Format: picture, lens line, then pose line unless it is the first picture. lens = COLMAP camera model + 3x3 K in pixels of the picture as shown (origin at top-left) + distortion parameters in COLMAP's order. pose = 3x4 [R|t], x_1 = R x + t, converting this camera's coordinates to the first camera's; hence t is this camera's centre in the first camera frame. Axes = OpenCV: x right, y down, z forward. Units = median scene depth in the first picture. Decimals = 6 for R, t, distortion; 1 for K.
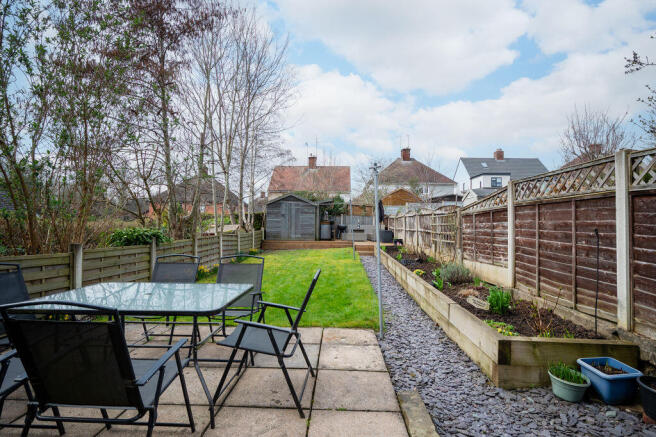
lens RADIAL K [[328.2, 0, 328.0], [0, 328.2, 218.5], [0, 0, 1]] dist [-0.001656, -0.000336]
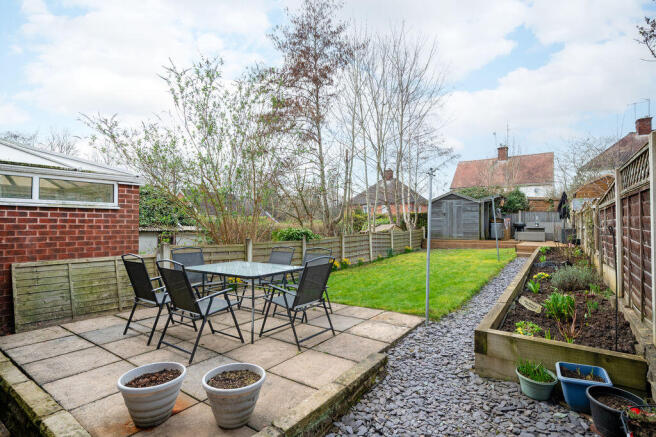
lens RADIAL K [[328.2, 0, 328.0], [0, 328.2, 218.5], [0, 0, 1]] dist [-0.001656, -0.000336]
pose [[0.832931, -0.022925, -0.552902, 0.141219], [0.024161, 0.999695, -0.005052, -0.000316], [0.552850, -0.009151, 0.833231, -0.031700]]
